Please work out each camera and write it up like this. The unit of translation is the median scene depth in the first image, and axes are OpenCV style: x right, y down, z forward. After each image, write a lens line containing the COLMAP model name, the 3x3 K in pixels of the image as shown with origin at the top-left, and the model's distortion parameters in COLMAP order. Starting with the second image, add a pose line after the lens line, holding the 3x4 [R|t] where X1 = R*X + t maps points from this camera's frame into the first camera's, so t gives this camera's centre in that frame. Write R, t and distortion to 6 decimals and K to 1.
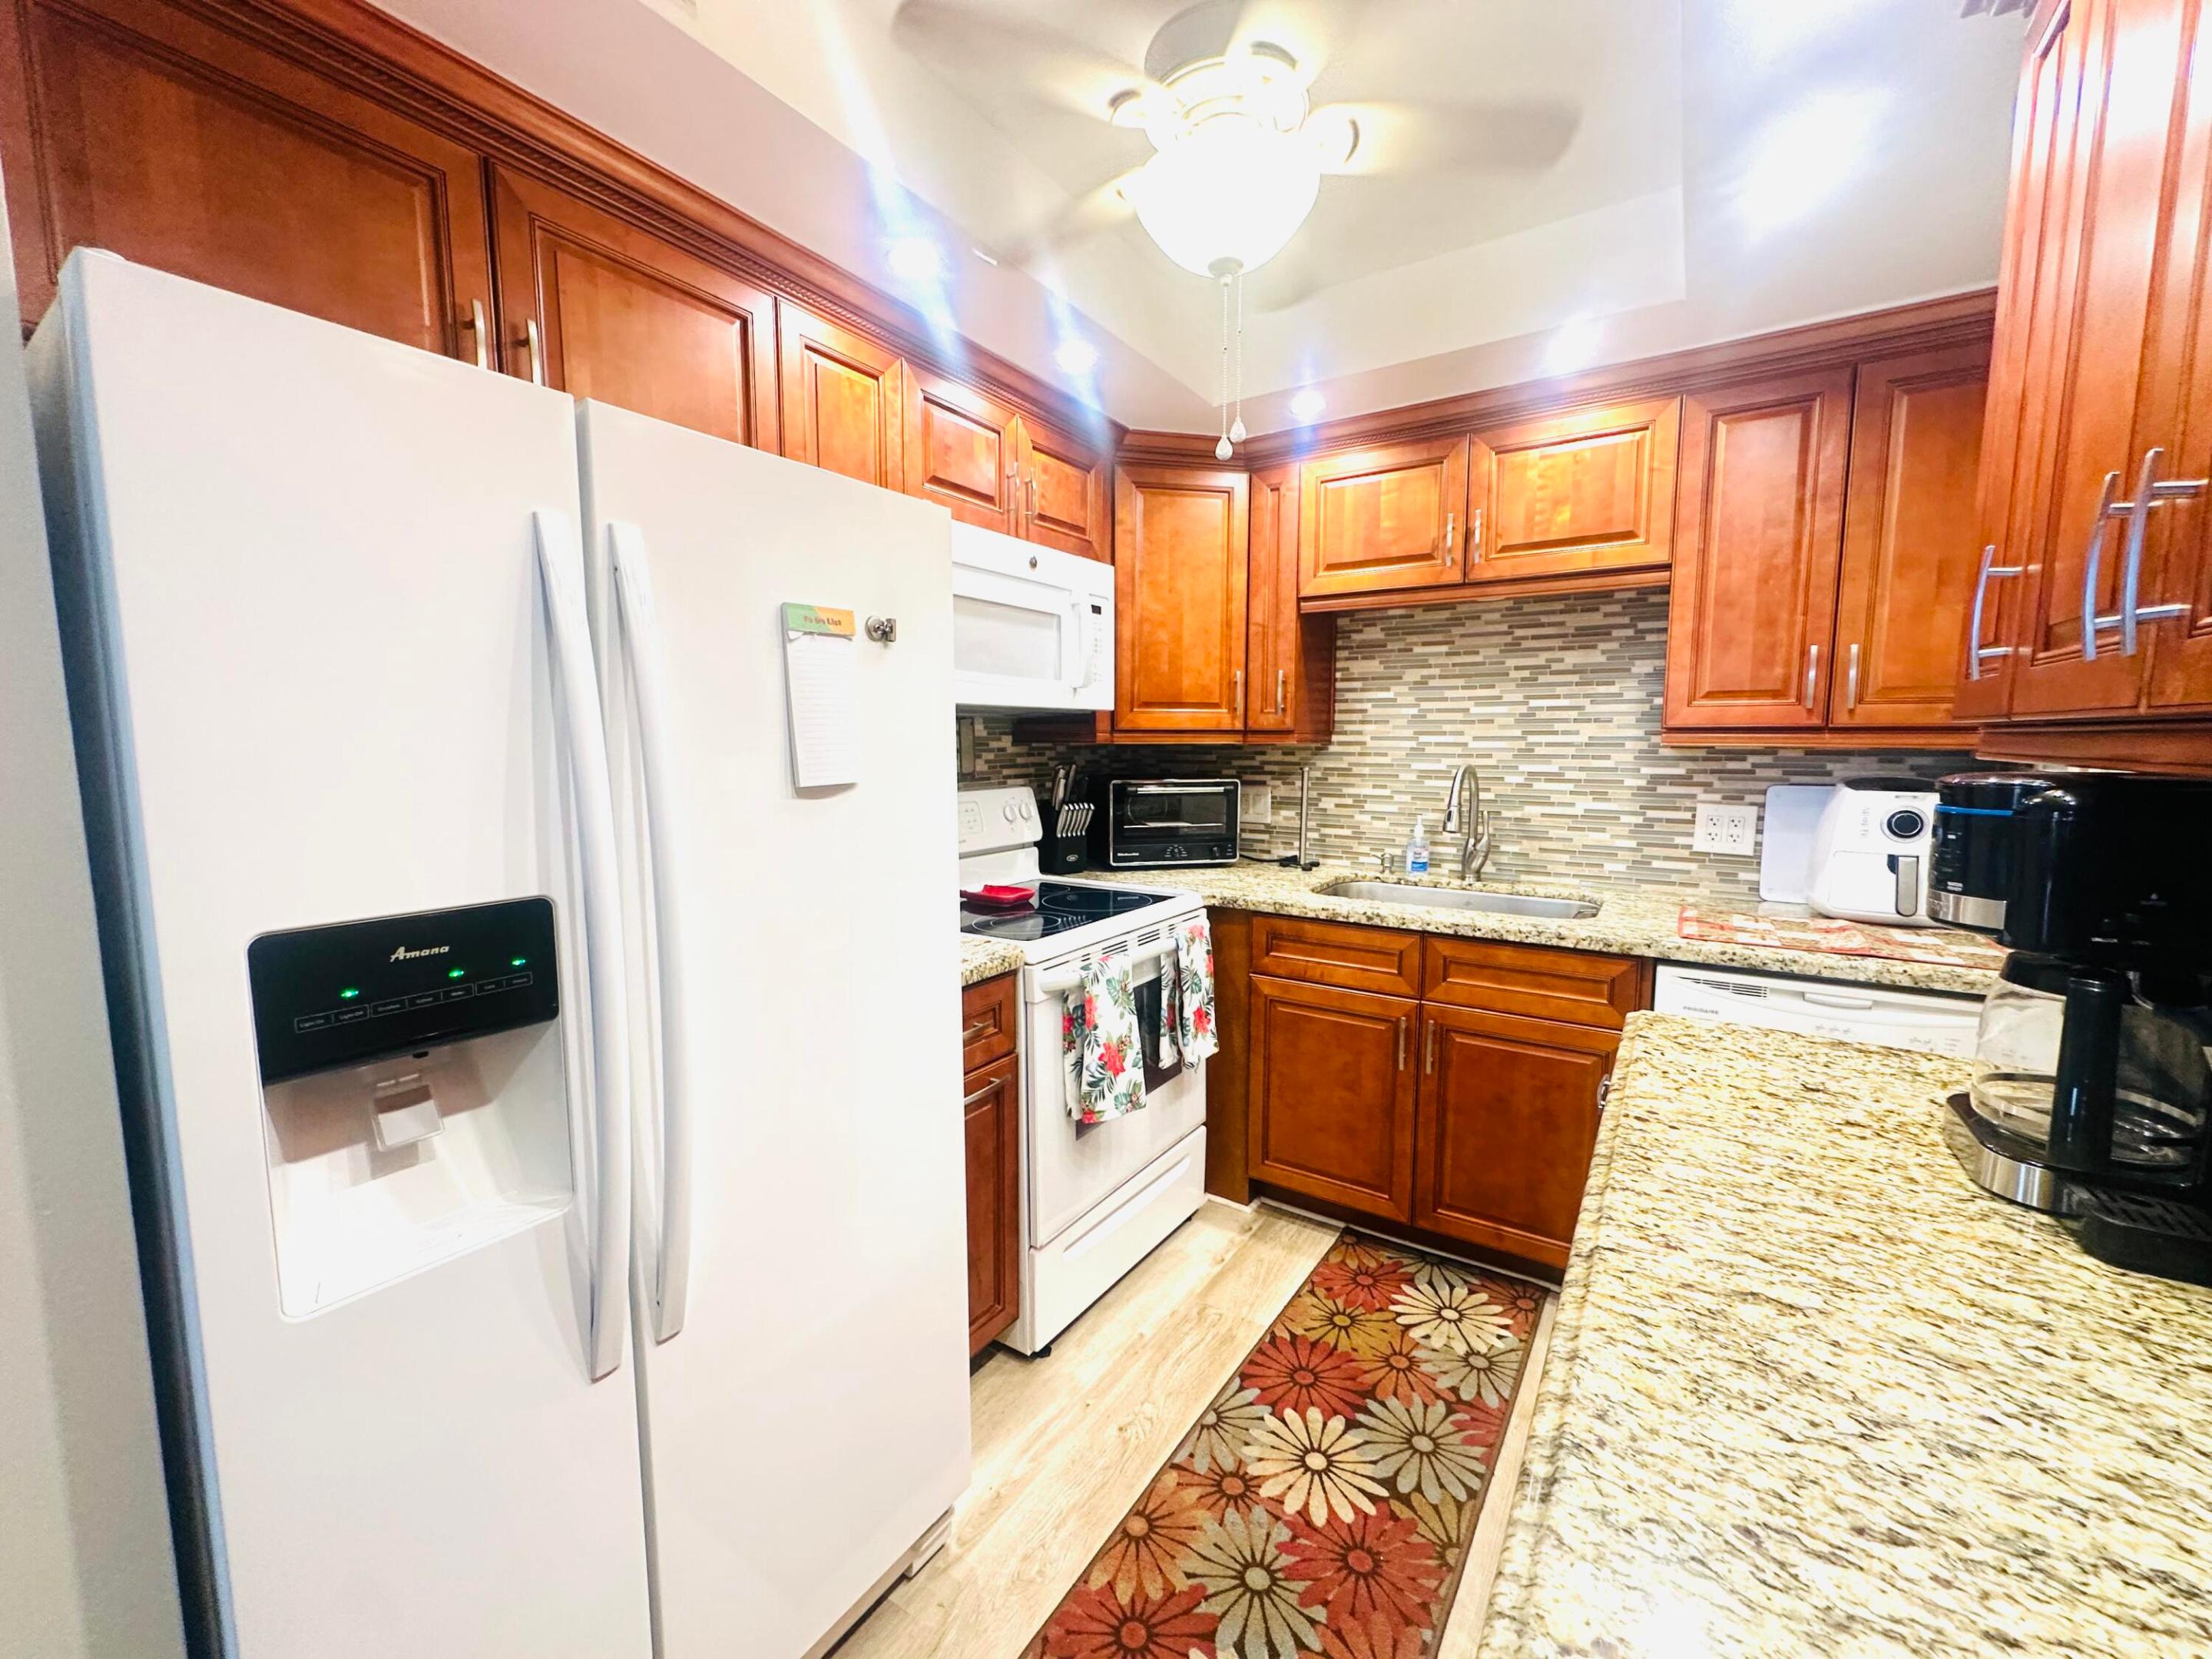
lens RADIAL K [[885.8, 0, 1105.4], [0, 885.8, 830.7], [0, 0, 1]] dist [-0.001826, 0.000622]
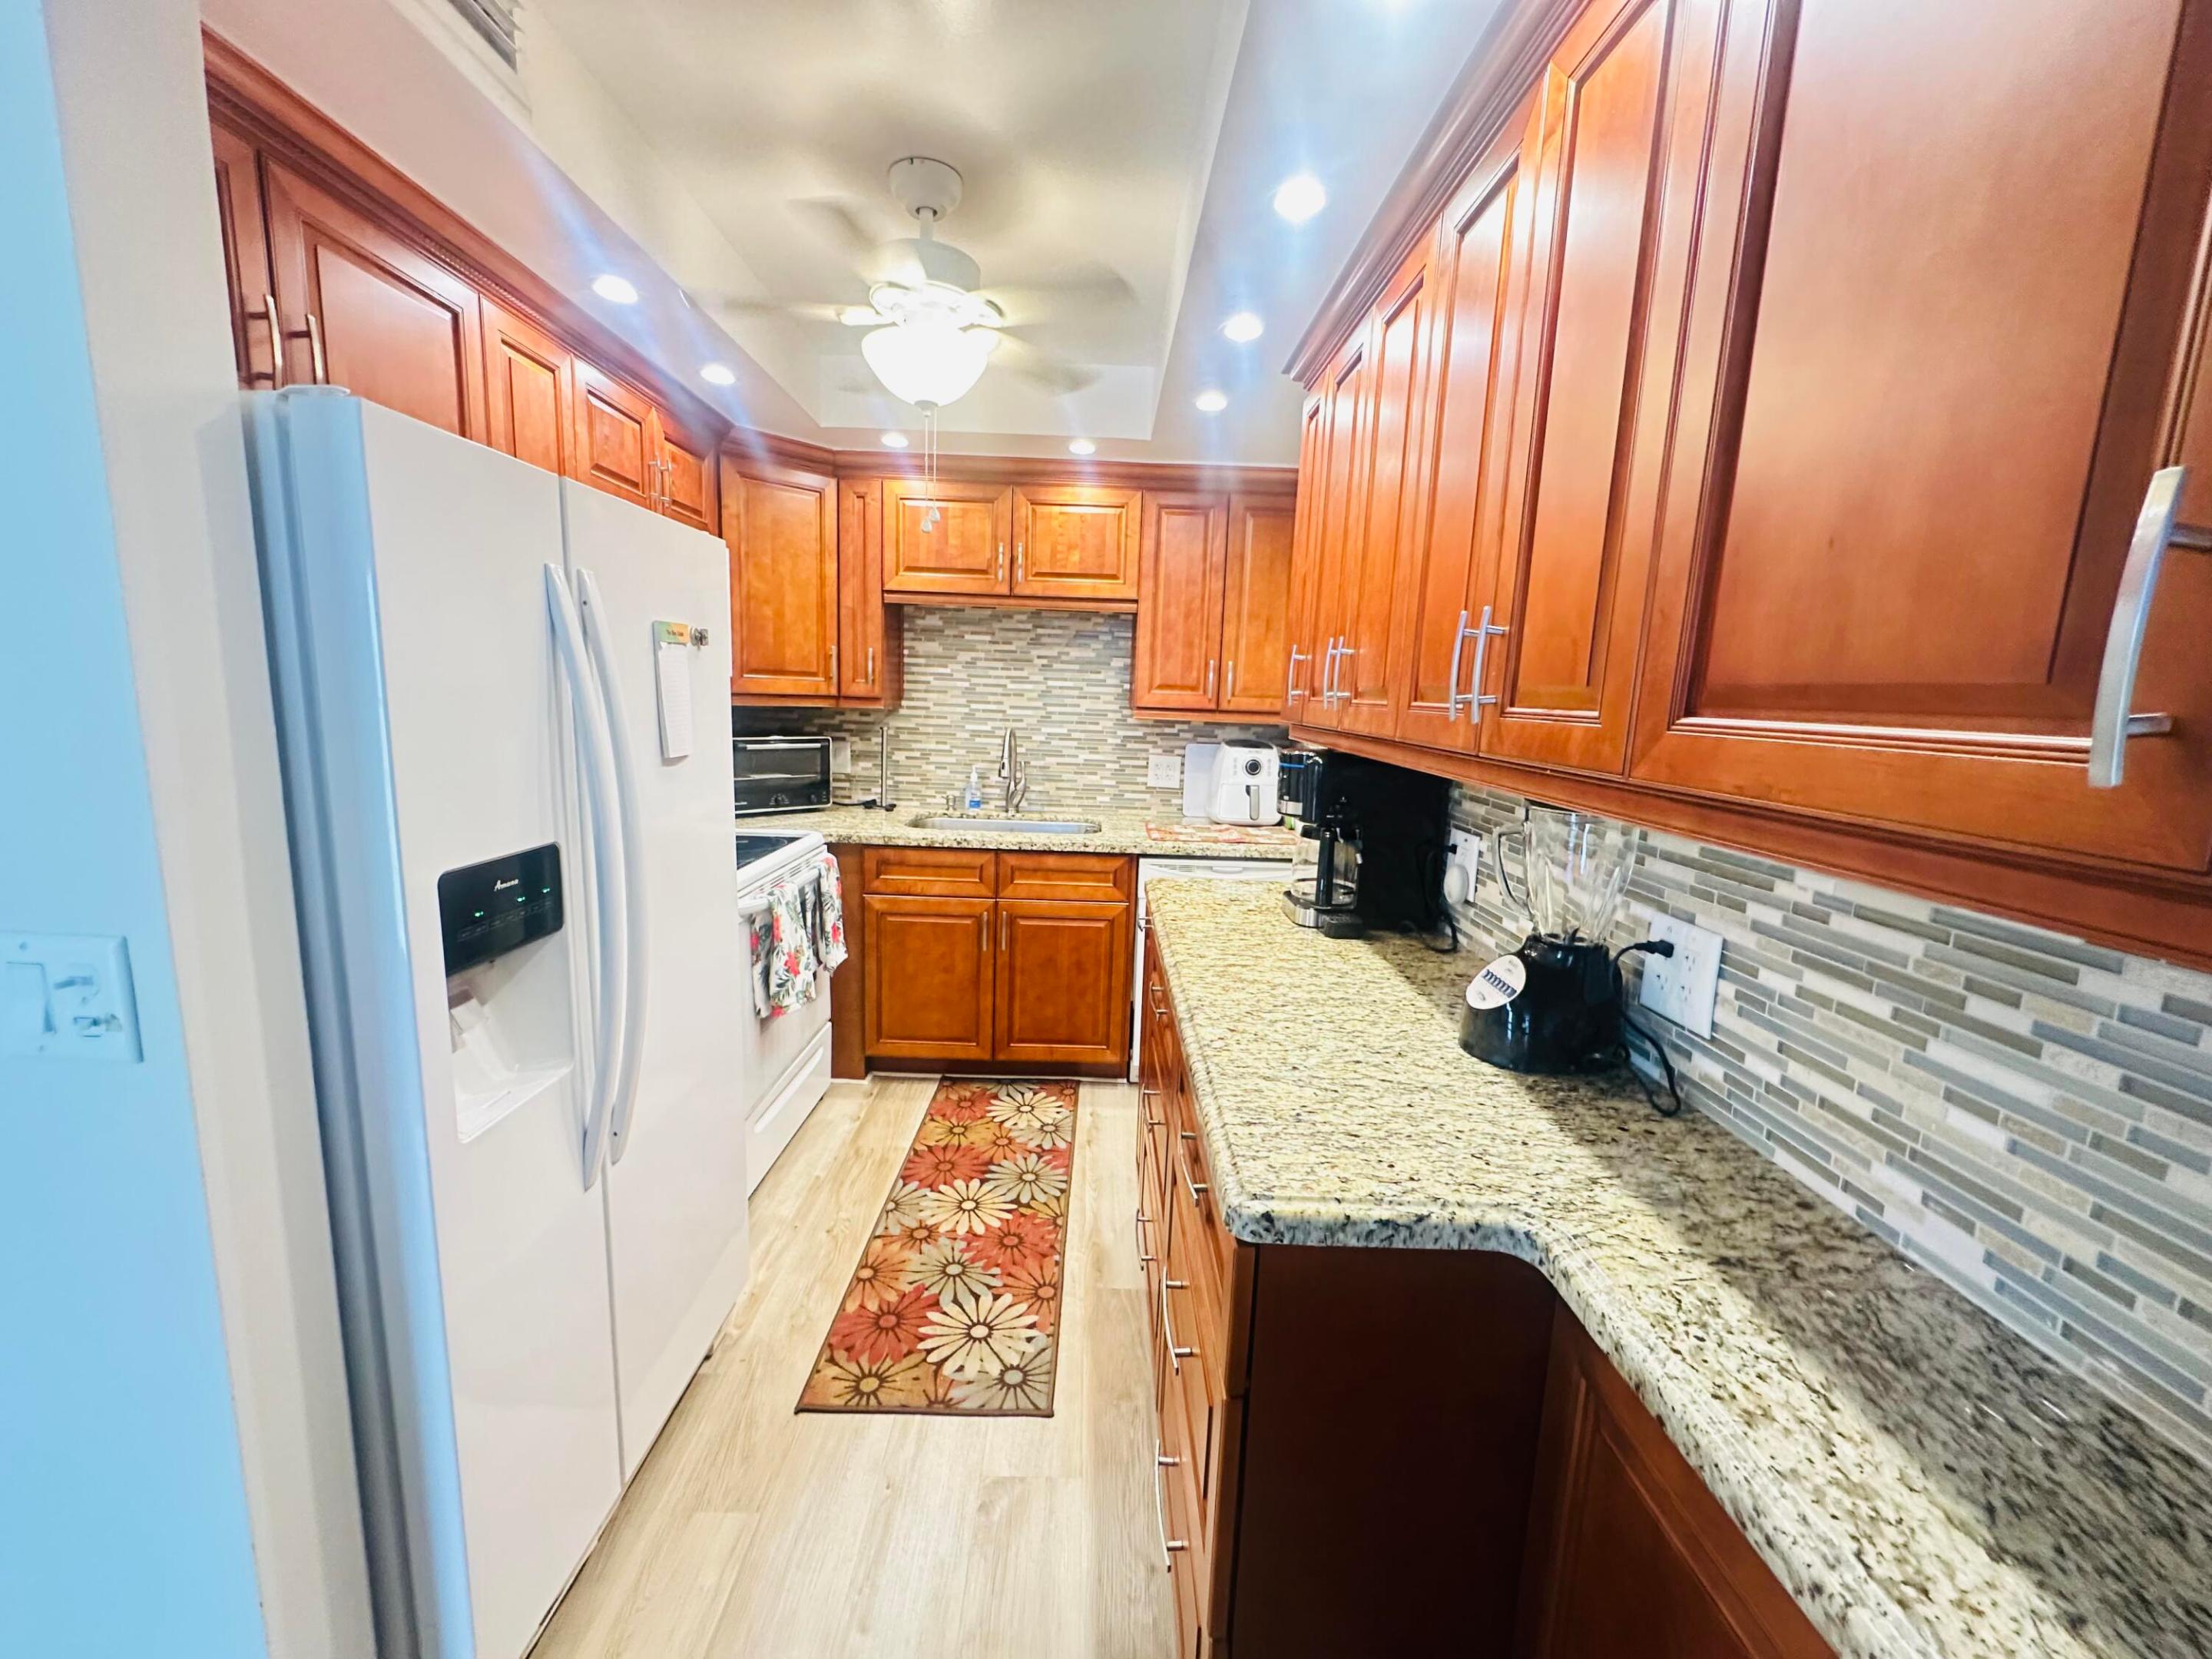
lens RADIAL K [[885.8, 0, 1105.4], [0, 885.8, 830.7], [0, 0, 1]] dist [-0.001826, 0.000622]
pose [[0.828457, -0.056609, 0.557184, -0.272022], [0.021768, 0.997381, 0.068967, -0.008135], [-0.559629, -0.045007, 0.827520, -0.245695]]
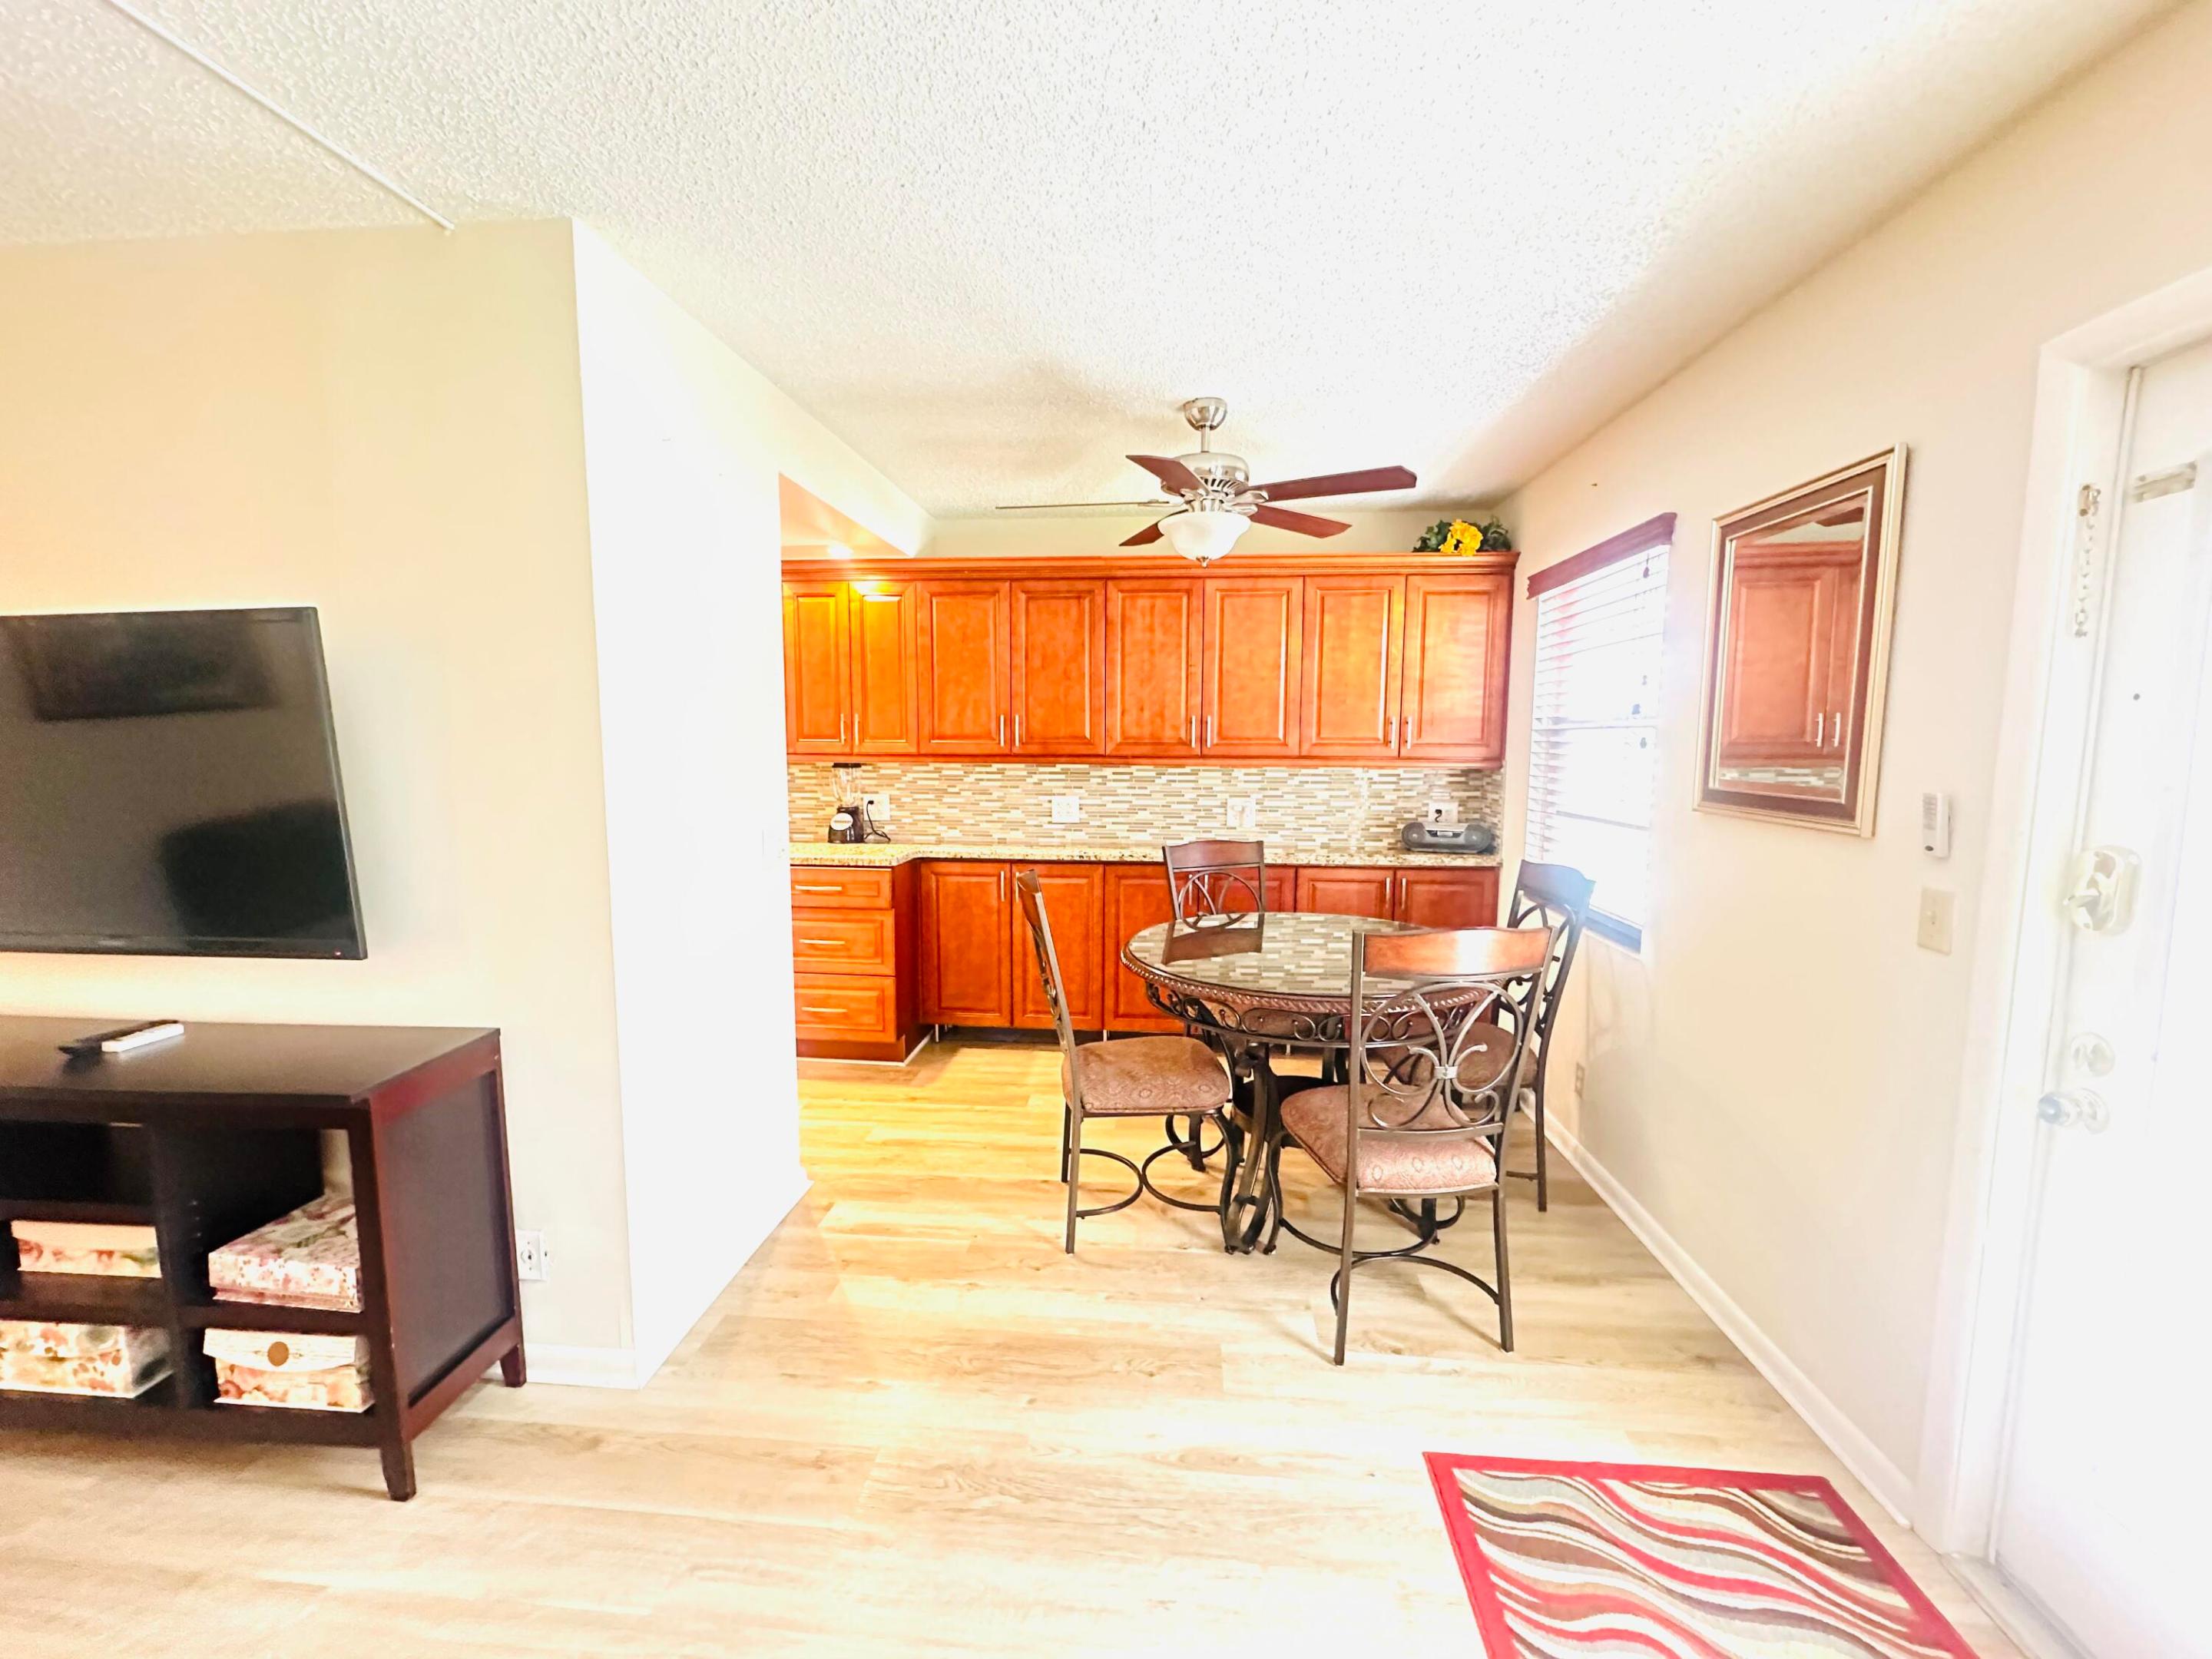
lens RADIAL K [[885.8, 0, 1105.4], [0, 885.8, 830.7], [0, 0, 1]] dist [-0.001826, 0.000622]
pose [[-0.469658, -0.091262, 0.878119, -1.684578], [0.090050, 0.984503, 0.150482, -0.082067], [-0.878244, 0.149750, -0.454161, 0.444464]]
